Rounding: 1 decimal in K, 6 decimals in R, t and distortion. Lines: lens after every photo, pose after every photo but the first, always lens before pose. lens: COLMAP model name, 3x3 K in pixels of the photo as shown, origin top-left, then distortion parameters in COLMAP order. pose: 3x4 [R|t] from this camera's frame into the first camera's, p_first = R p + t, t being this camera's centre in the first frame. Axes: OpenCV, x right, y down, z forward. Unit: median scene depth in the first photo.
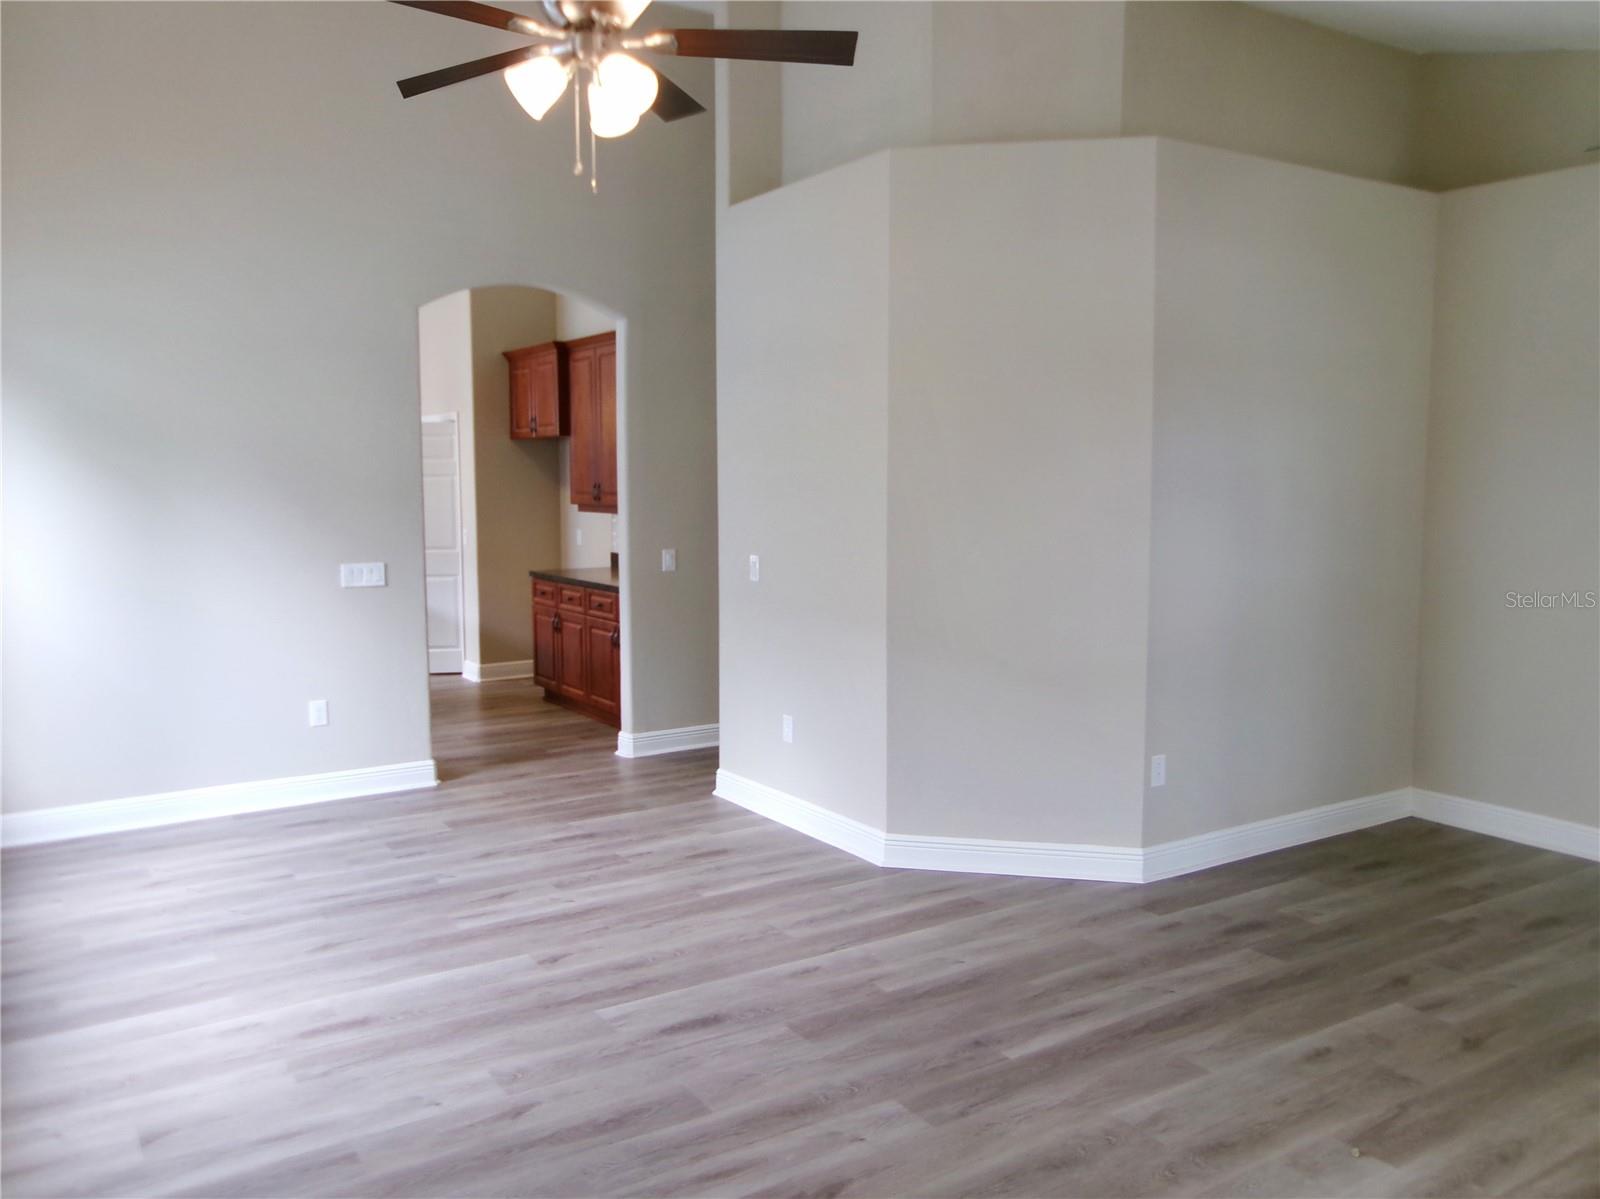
lens RADIAL K [[1295.7, 0, 797.6], [0, 1295.7, 589.5], [0, 0, 1]] dist [-0.047499, 0.103733]
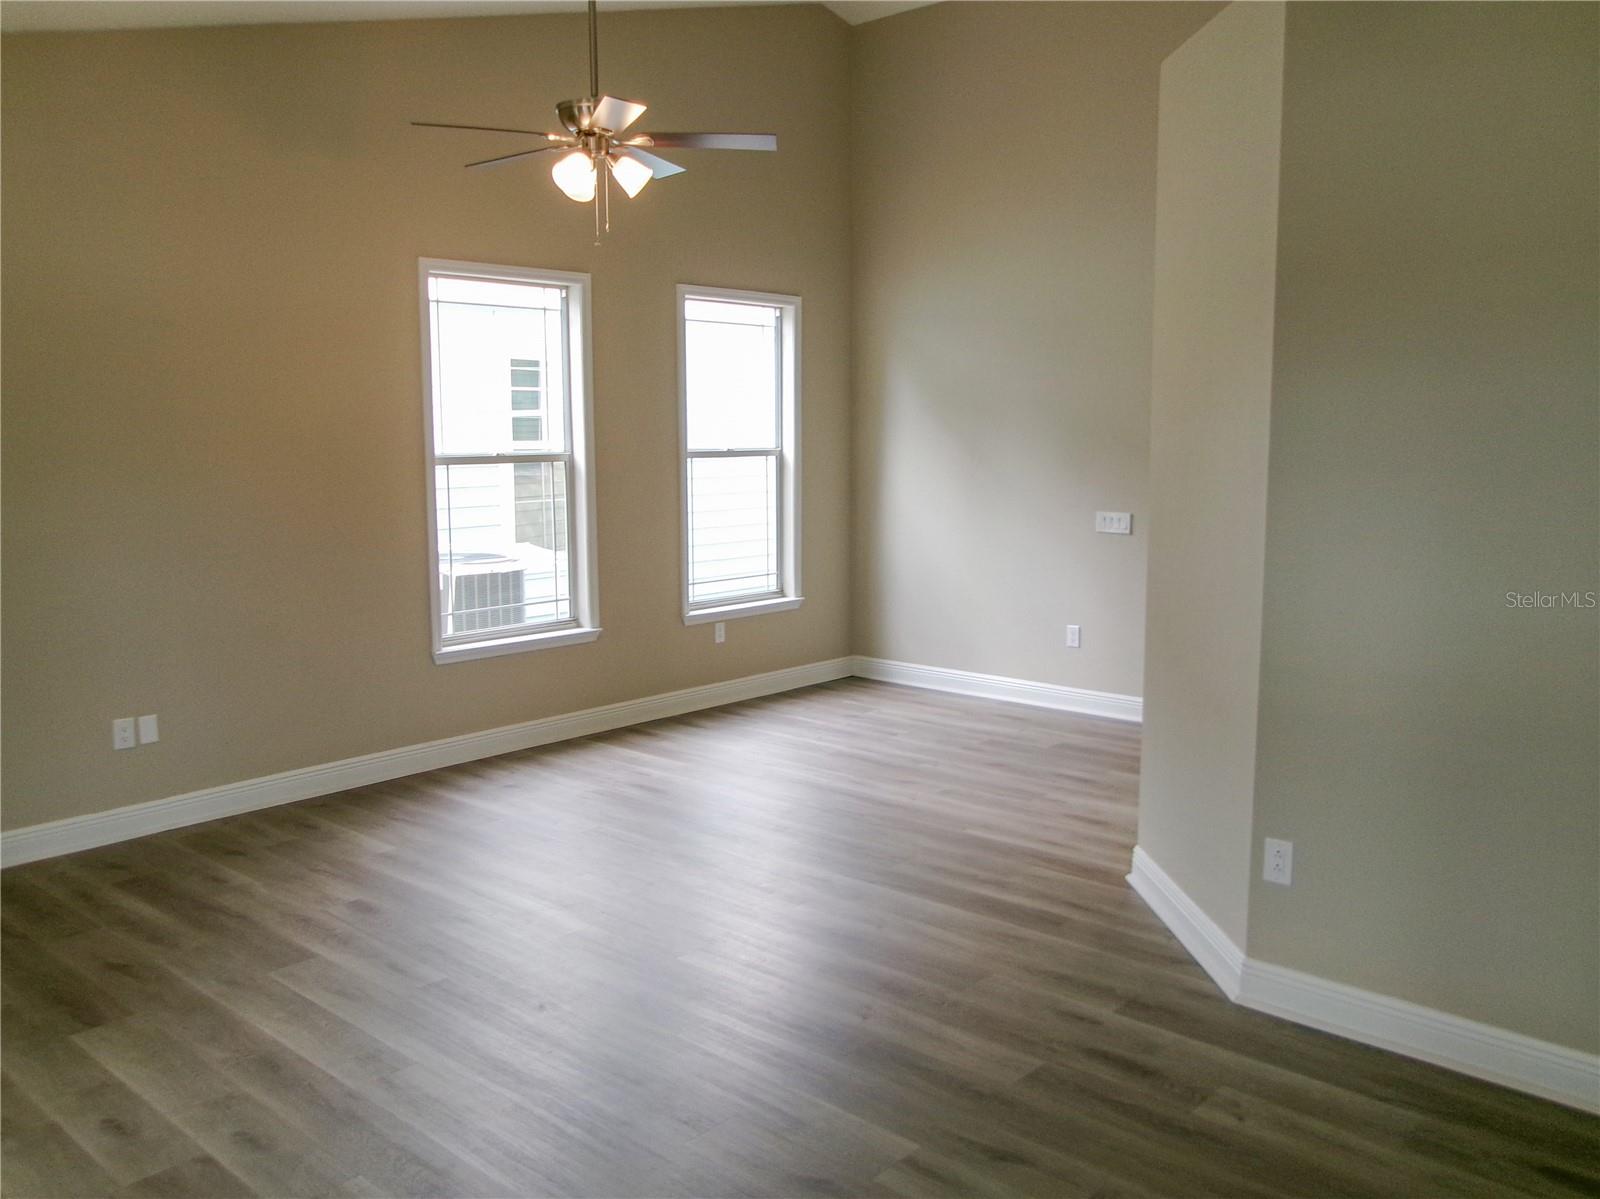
lens RADIAL K [[1295.7, 0, 797.6], [0, 1295.7, 589.5], [0, 0, 1]] dist [-0.047499, 0.103733]
pose [[0.282388, 0.126012, -0.950988, 0.863411], [-0.095753, 0.990087, 0.102760, -0.055678], [0.954509, 0.062042, 0.291655, 0.533770]]
